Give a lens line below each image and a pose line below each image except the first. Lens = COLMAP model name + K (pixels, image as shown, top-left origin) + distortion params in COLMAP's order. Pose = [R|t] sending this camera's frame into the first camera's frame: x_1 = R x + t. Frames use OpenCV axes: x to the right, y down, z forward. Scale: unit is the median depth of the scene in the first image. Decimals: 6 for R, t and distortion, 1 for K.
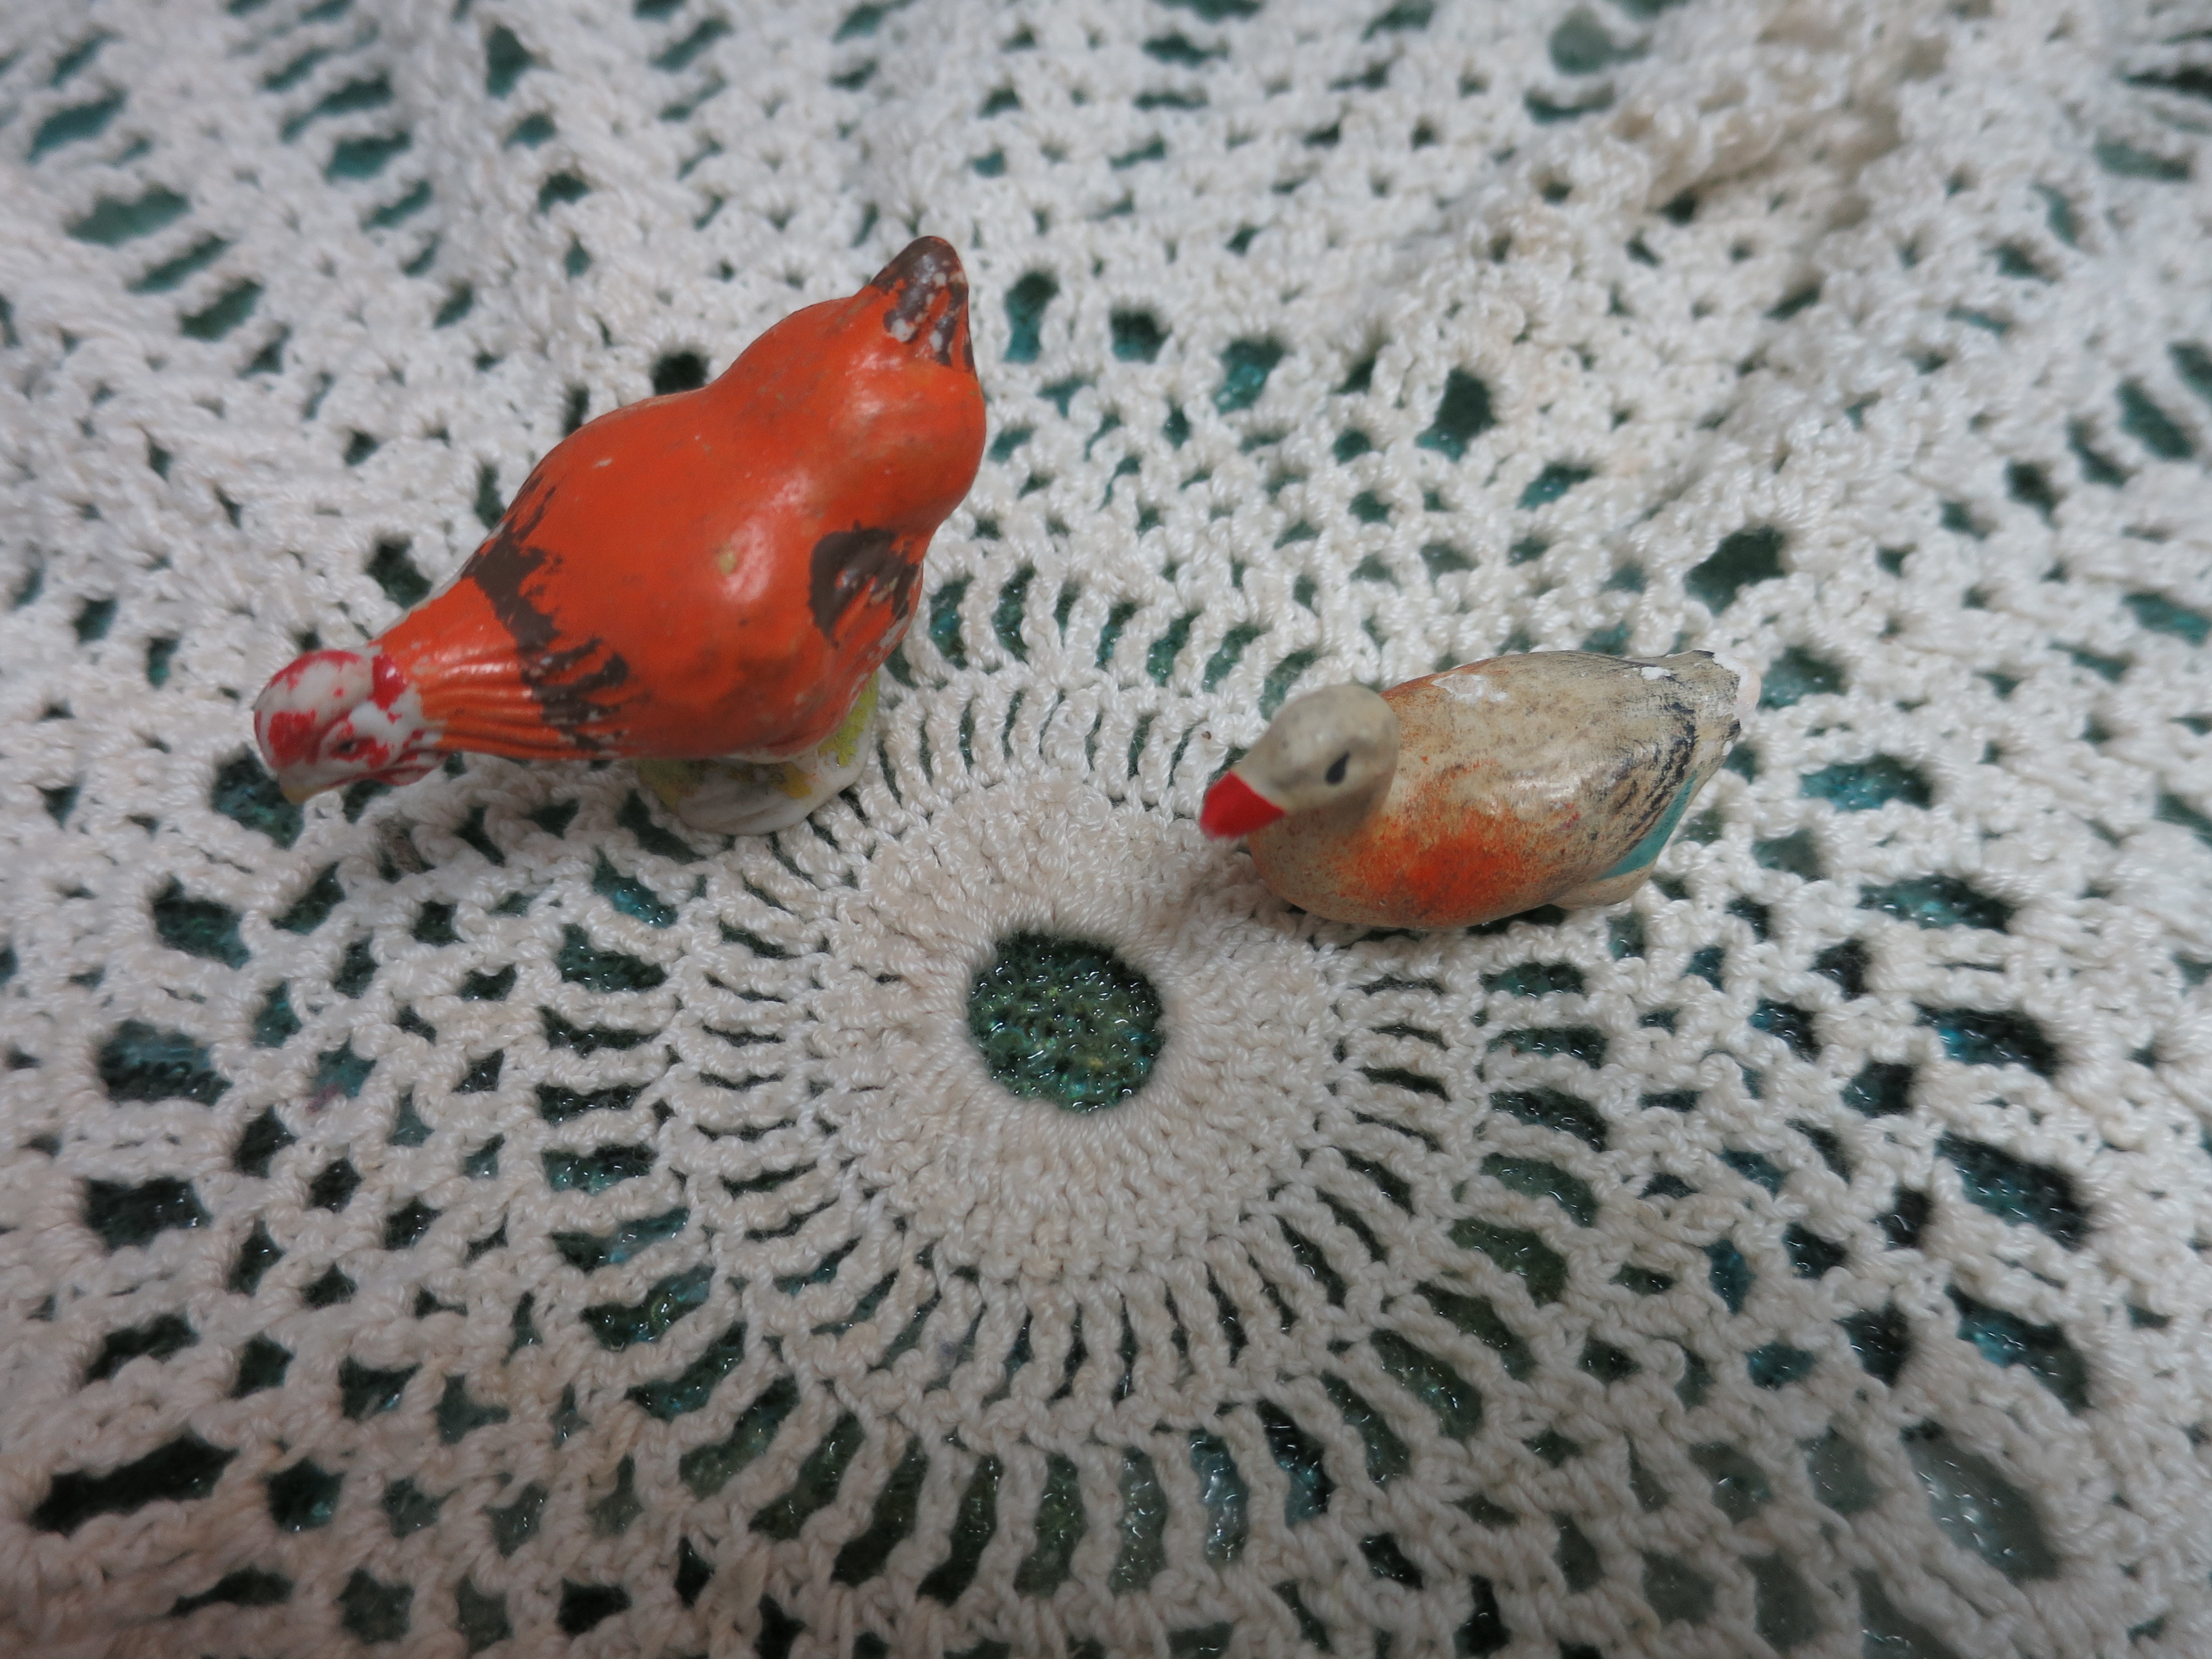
lens RADIAL K [[1590.9, 0, 1106.0], [0, 1590.9, 829.5], [0, 0, 1]] dist [-0.003547, -0.038161]
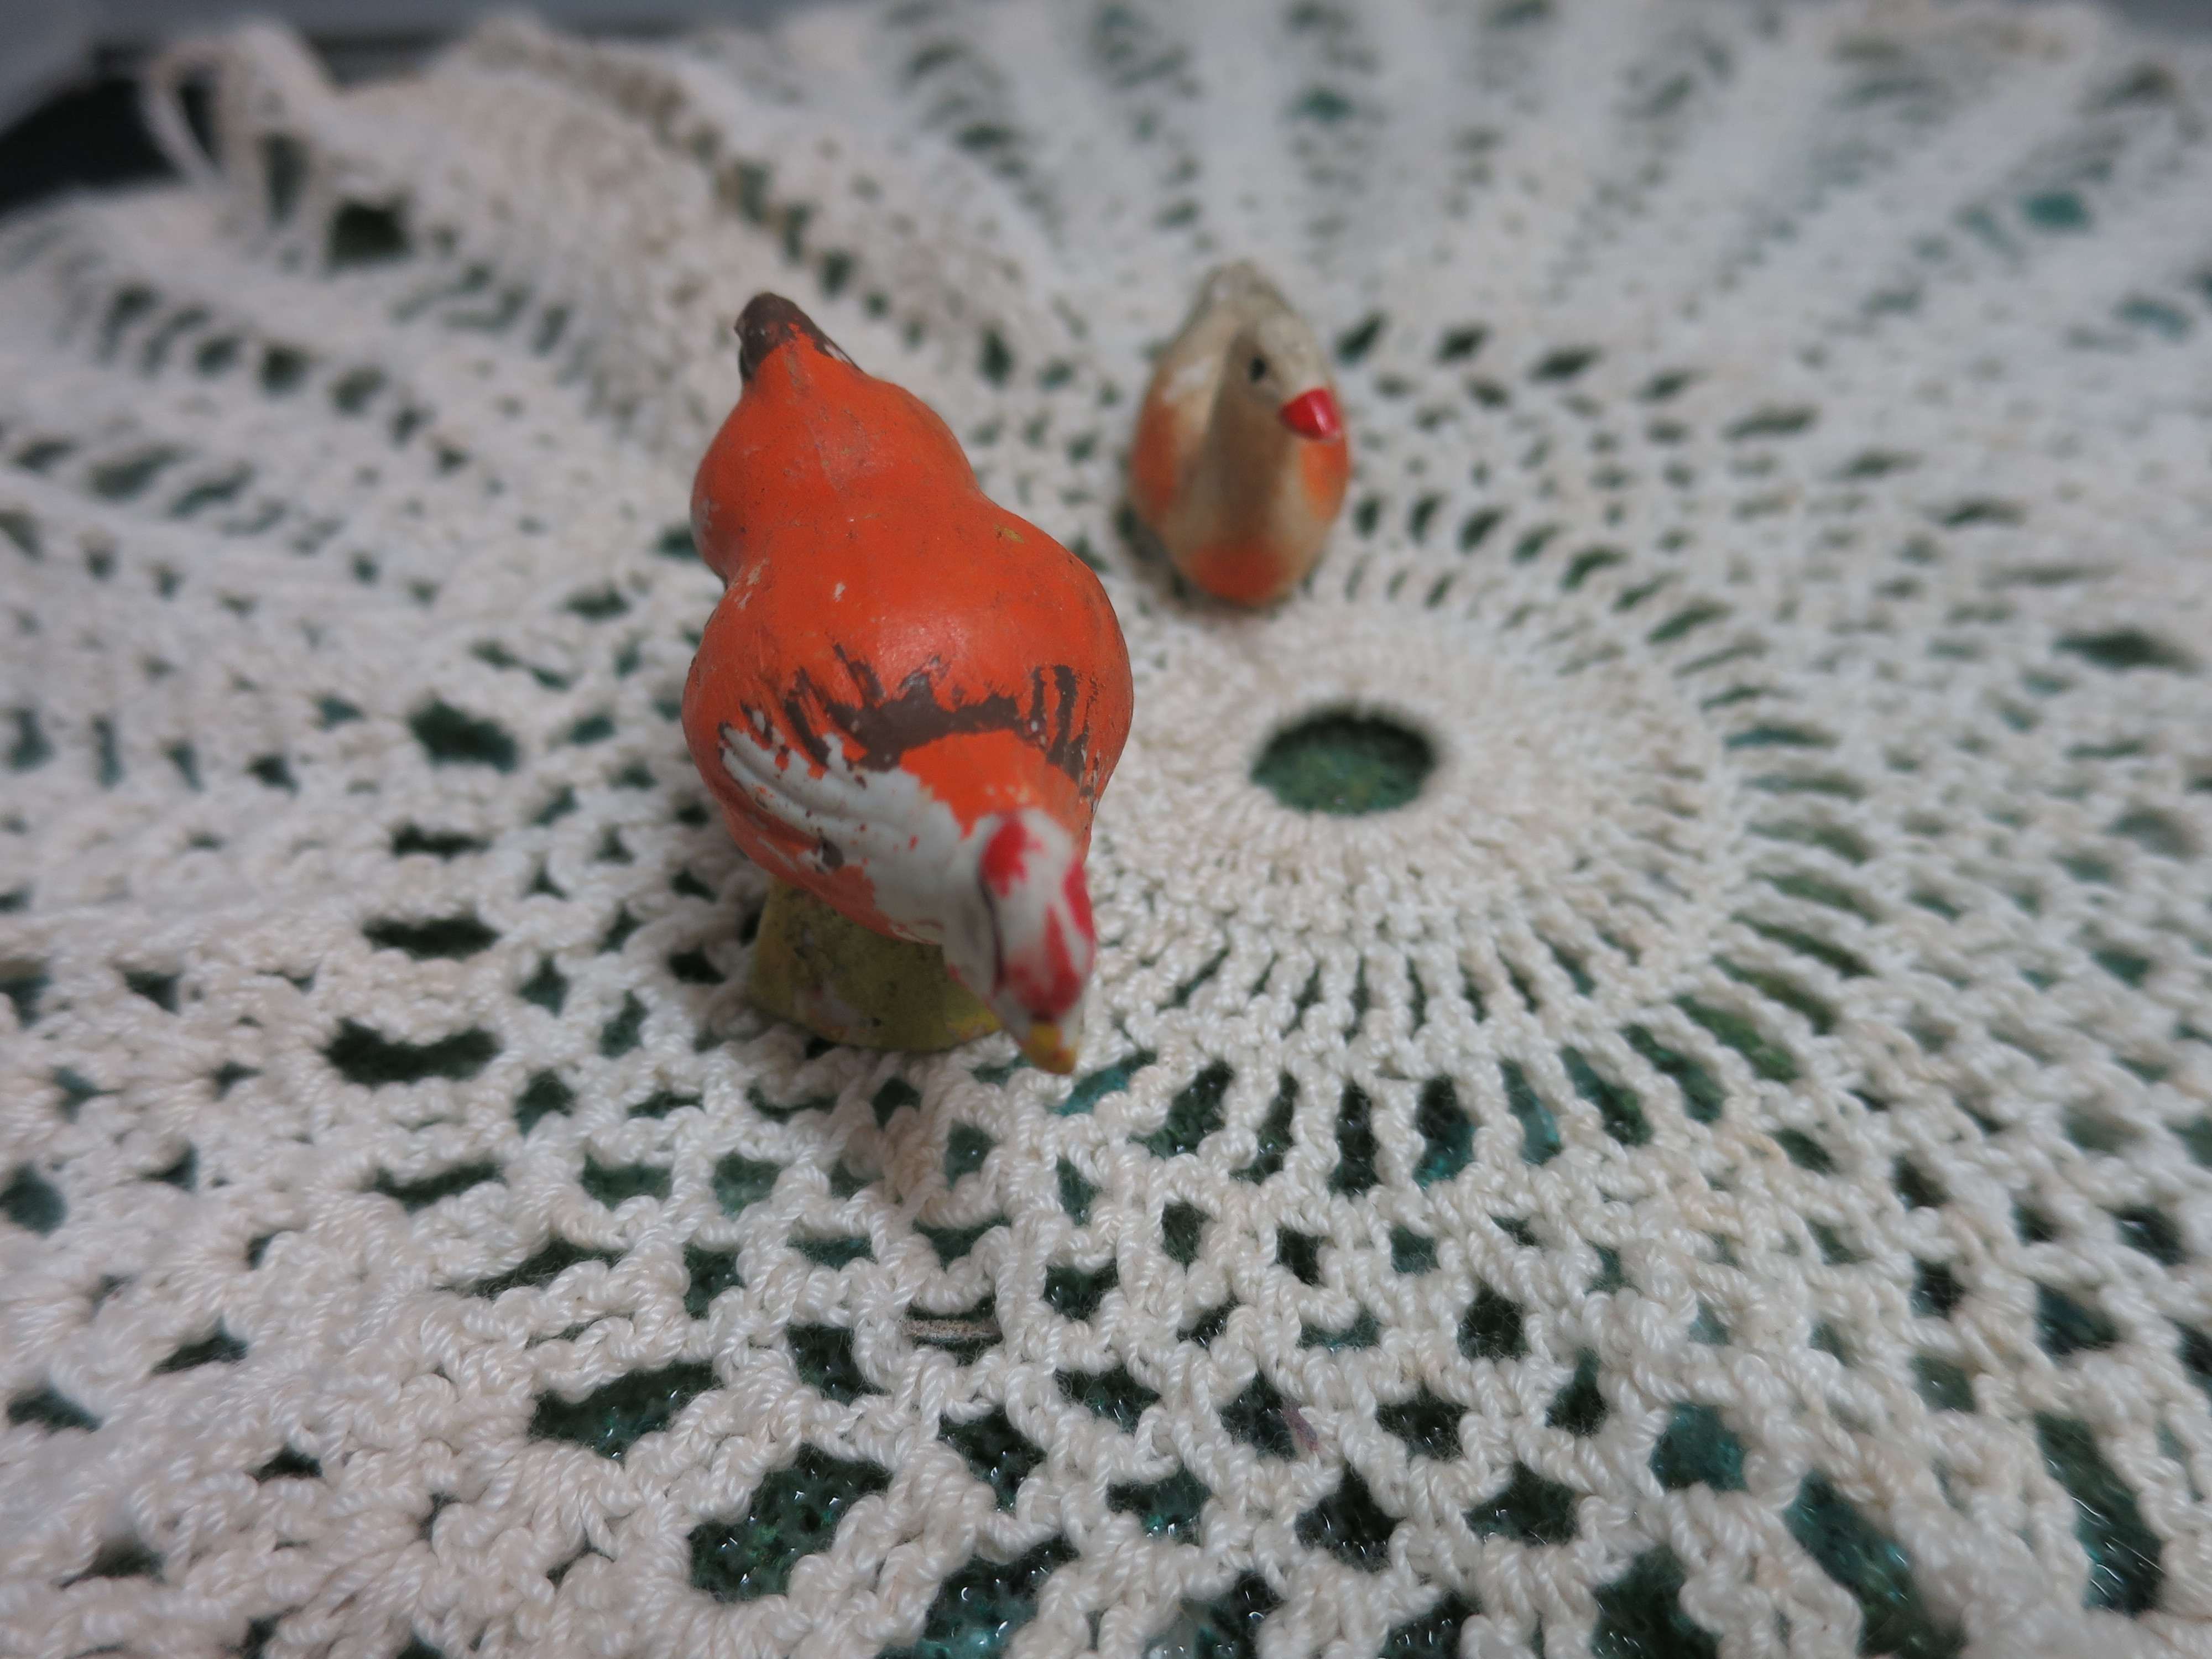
lens RADIAL K [[1590.9, 0, 1106.0], [0, 1590.9, 829.5], [0, 0, 1]] dist [-0.003547, -0.038161]
pose [[0.250109, -0.656967, 0.711224, -0.869978], [0.871894, 0.472234, 0.129598, -0.138167], [-0.421005, 0.587698, 0.690916, 0.377695]]
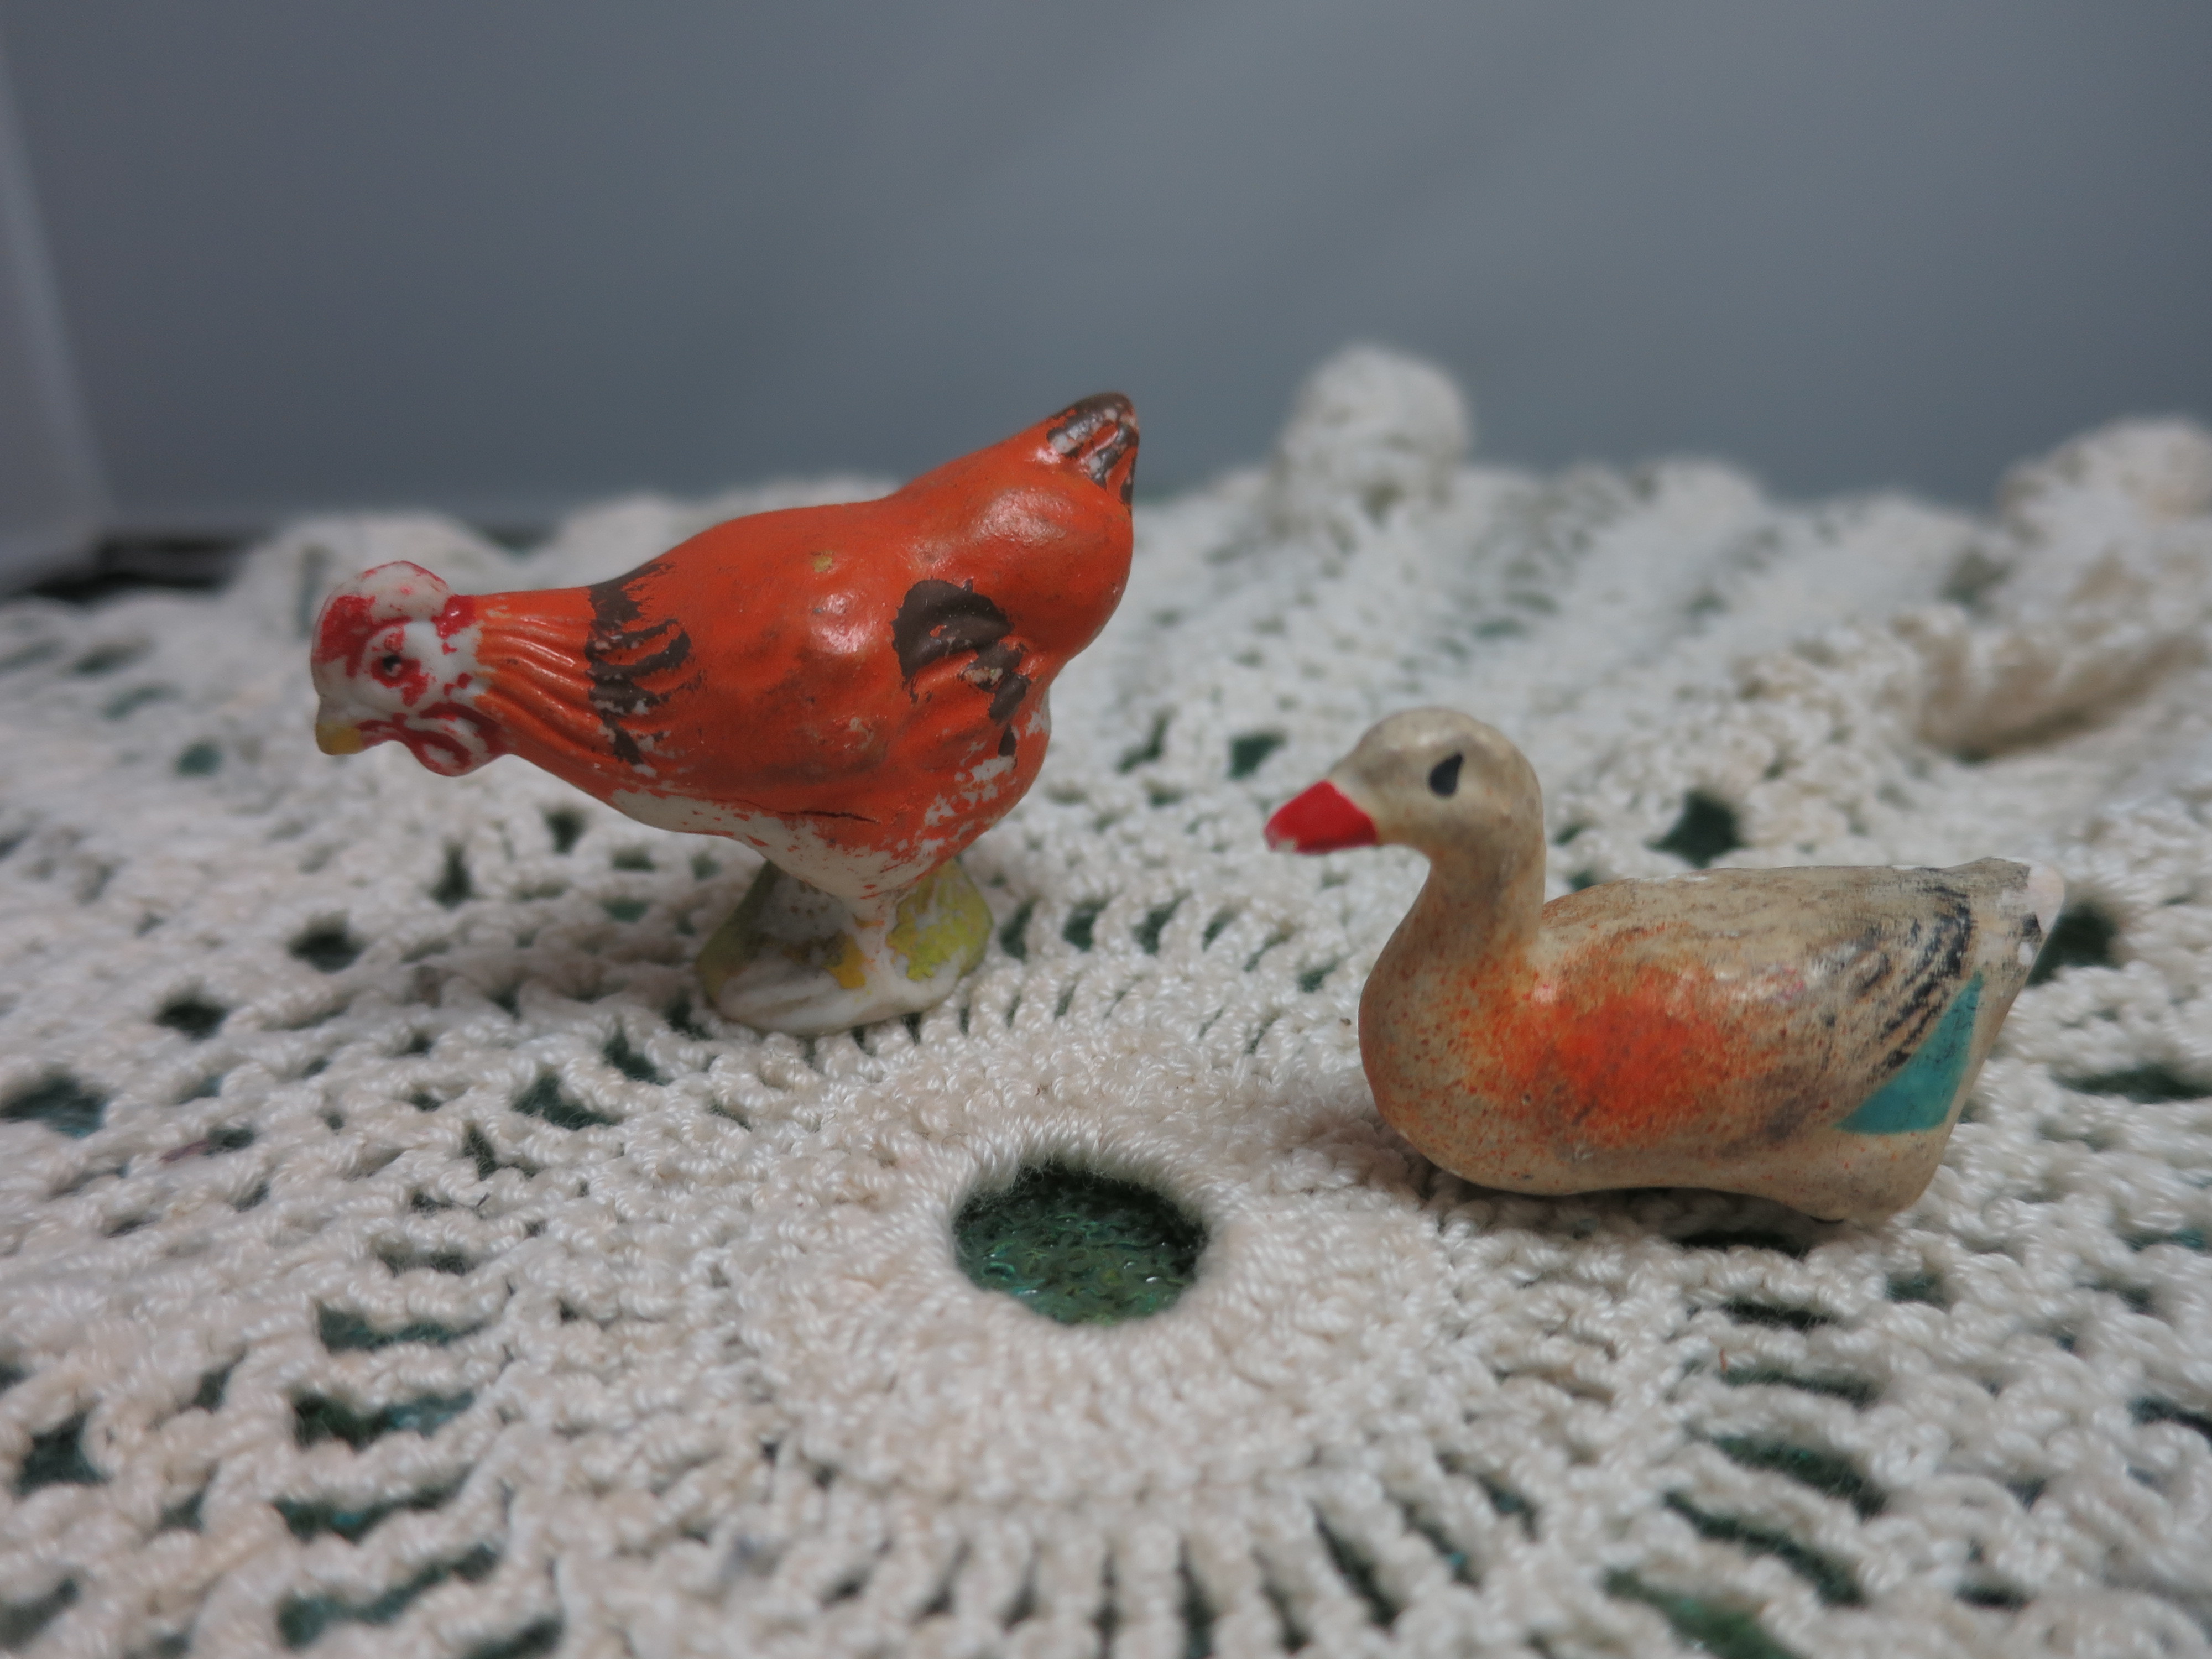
lens RADIAL K [[1590.9, 0, 1106.0], [0, 1590.9, 829.5], [0, 0, 1]] dist [-0.003547, -0.038161]
pose [[0.961501, 0.088127, -0.260288, 0.164348], [-0.232378, 0.766339, -0.598936, 0.421349], [0.146686, 0.636363, 0.757315, 0.341381]]
